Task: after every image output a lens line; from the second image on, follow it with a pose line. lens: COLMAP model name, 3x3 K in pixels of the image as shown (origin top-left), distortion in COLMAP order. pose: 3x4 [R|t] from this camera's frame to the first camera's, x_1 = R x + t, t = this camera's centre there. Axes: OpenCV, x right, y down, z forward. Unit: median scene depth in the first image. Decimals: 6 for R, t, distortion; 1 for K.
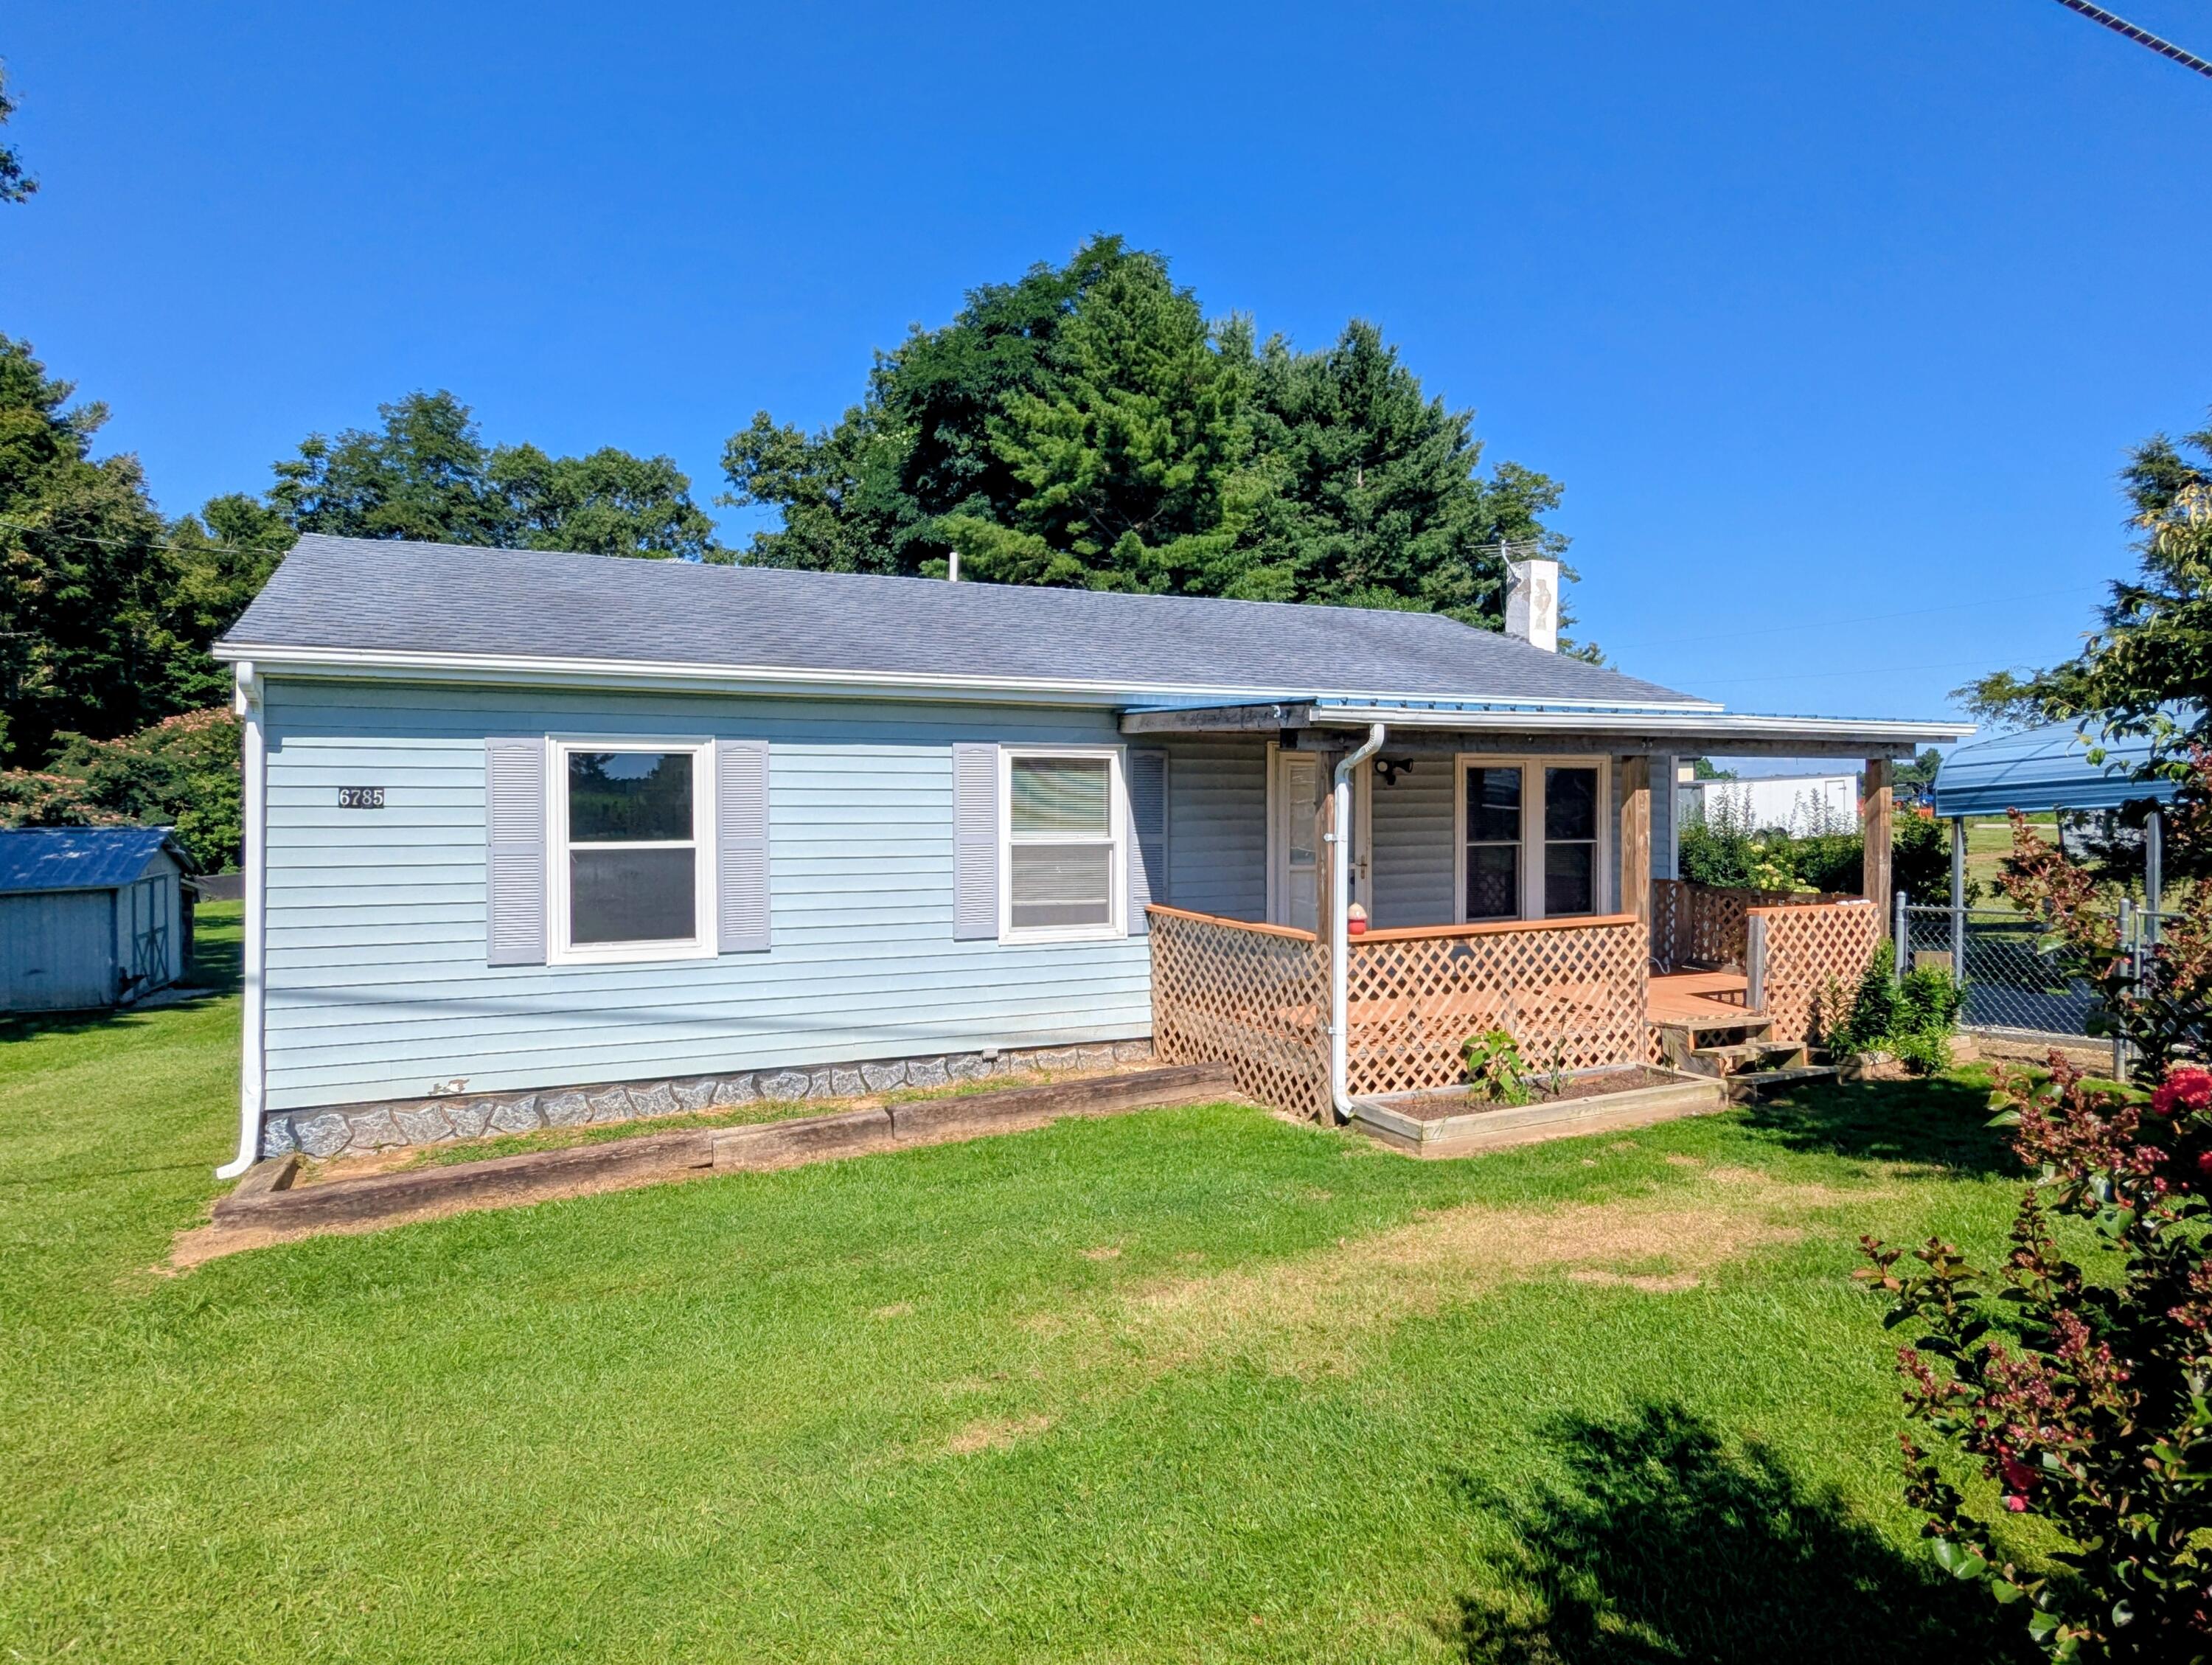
lens RADIAL K [[1319.0, 0, 1104.8], [0, 1319.0, 824.9], [0, 0, 1]] dist [-0.006796, 0.005800]
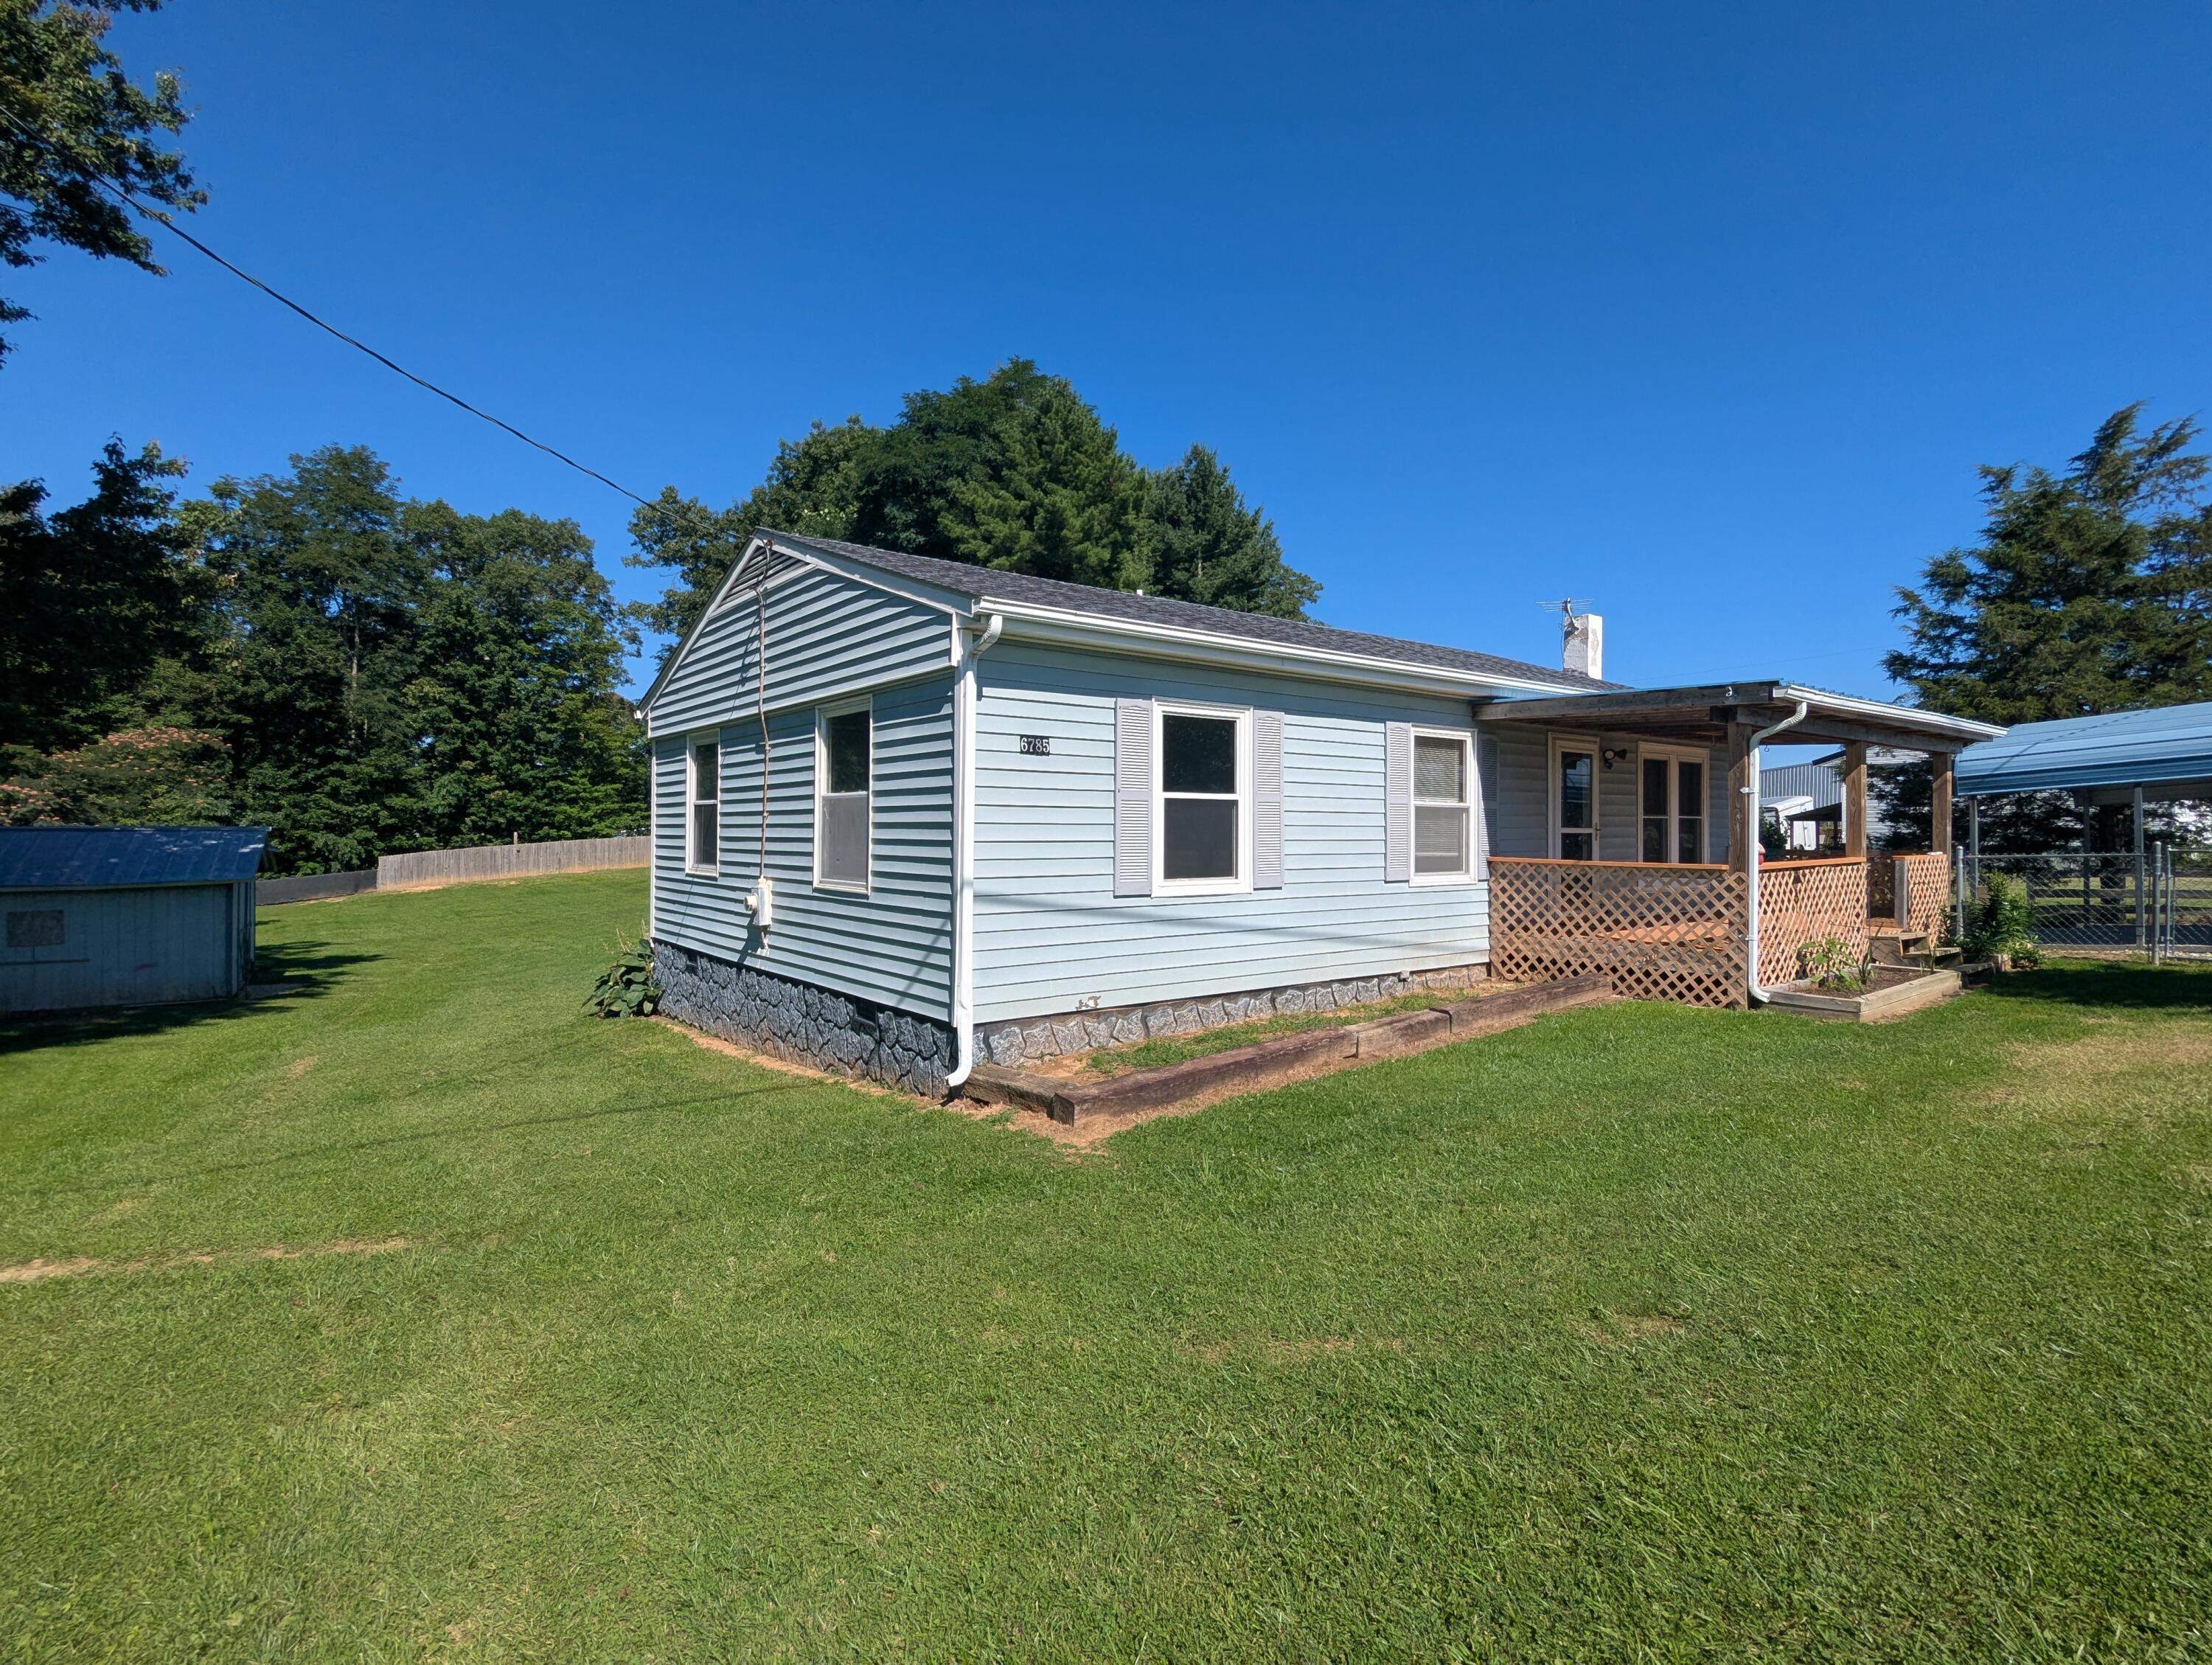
lens RADIAL K [[1068.7, 0, 1109.5], [0, 1068.7, 831.0], [0, 0, 1]] dist [0.003922, -0.002435]
pose [[0.977252, 0.001394, 0.212078, -0.150713], [0.003112, 0.999776, -0.020914, 0.015632], [-0.212060, 0.021098, 0.977029, 0.020391]]
